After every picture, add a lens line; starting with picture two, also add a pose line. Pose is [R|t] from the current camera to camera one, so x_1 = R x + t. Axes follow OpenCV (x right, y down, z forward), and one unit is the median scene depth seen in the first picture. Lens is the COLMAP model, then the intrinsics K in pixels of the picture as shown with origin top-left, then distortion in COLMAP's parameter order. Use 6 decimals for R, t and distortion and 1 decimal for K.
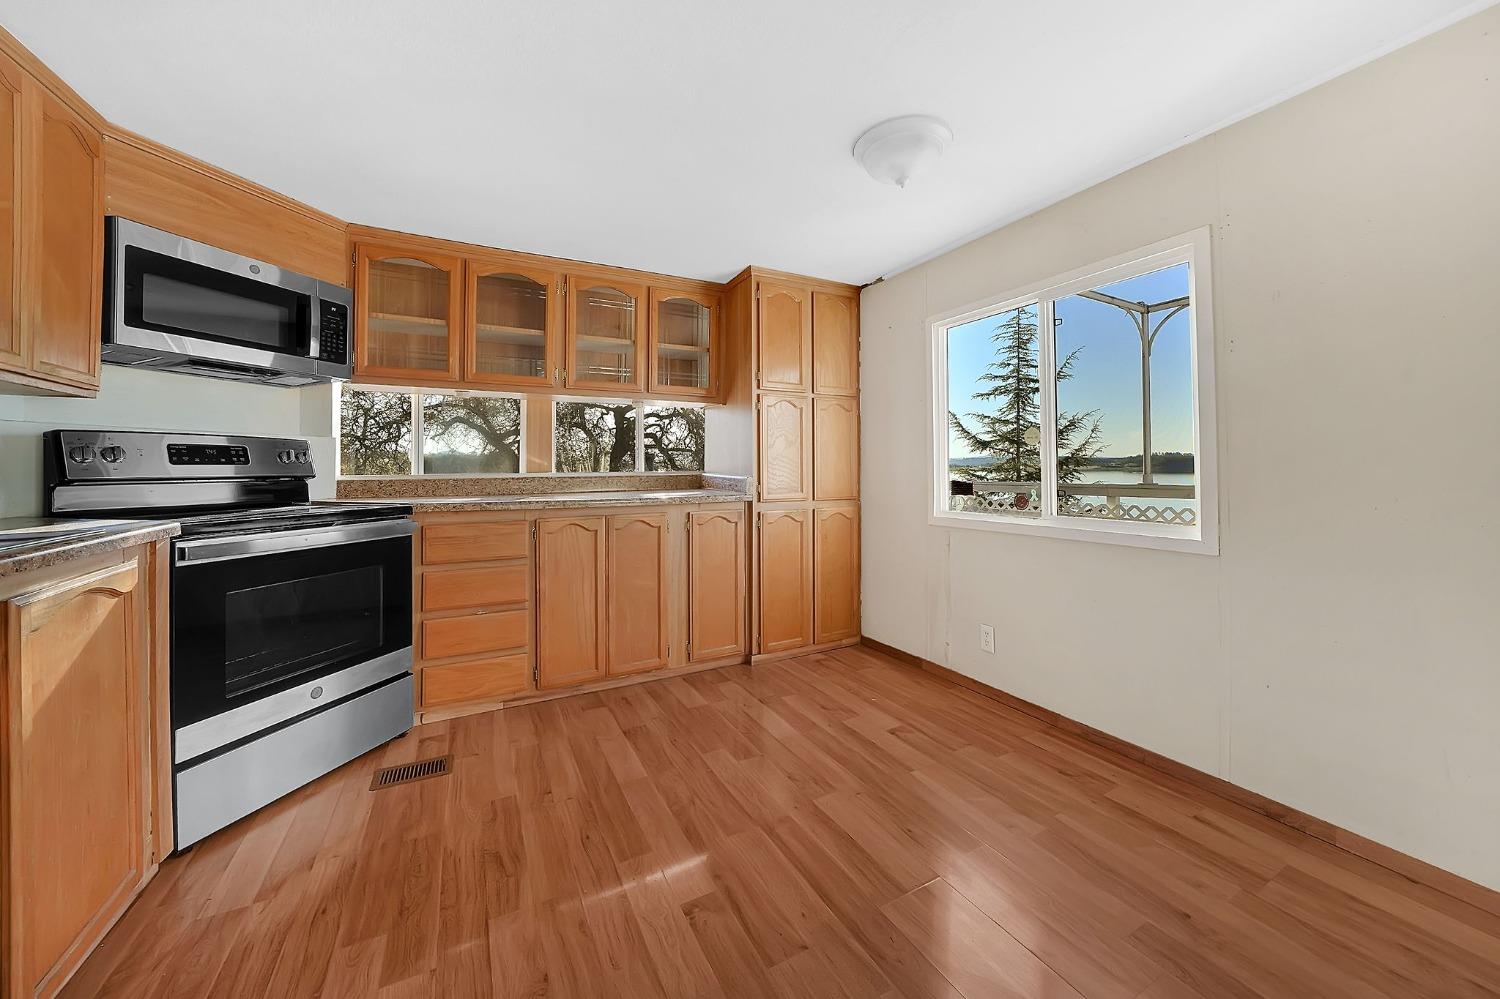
lens RADIAL K [[538.5, 0, 730.2], [0, 538.5, 465.1], [0, 0, 1]] dist [-0.018753, 0.000111]
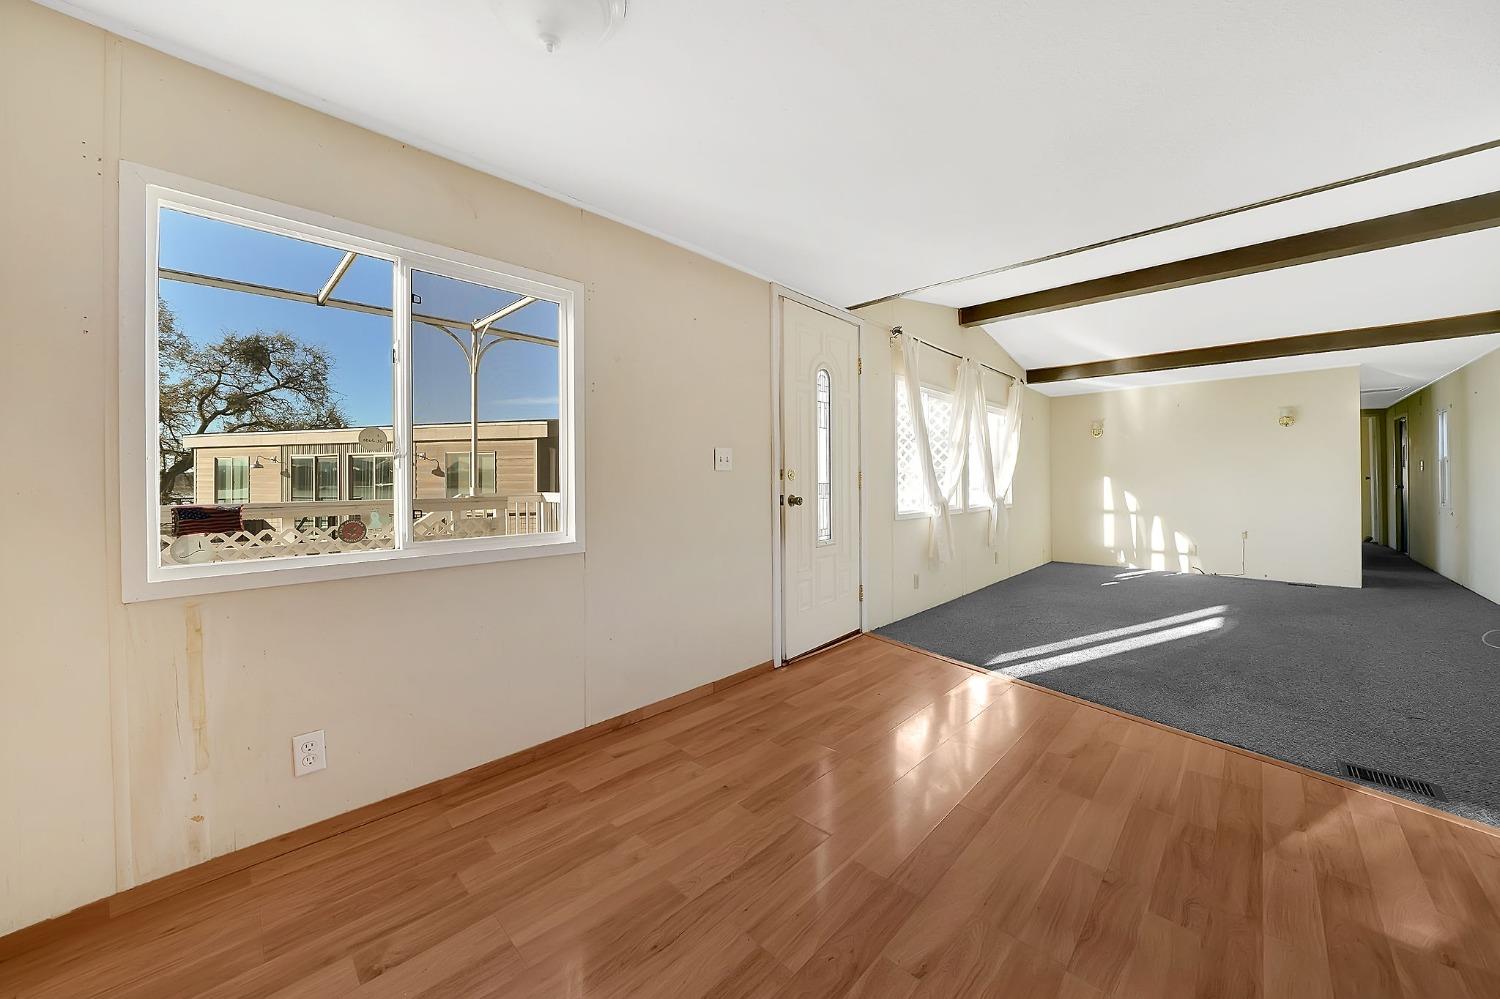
lens RADIAL K [[538.5, 0, 750.1], [0, 538.5, 479.9], [0, 0, 1]] dist [-0.018753, 0.000111]
pose [[-0.342375, 0.007055, 0.939537, -0.285781], [-0.003977, 0.999952, -0.008958, 0.008203], [-0.939555, -0.006803, -0.342331, 0.736991]]
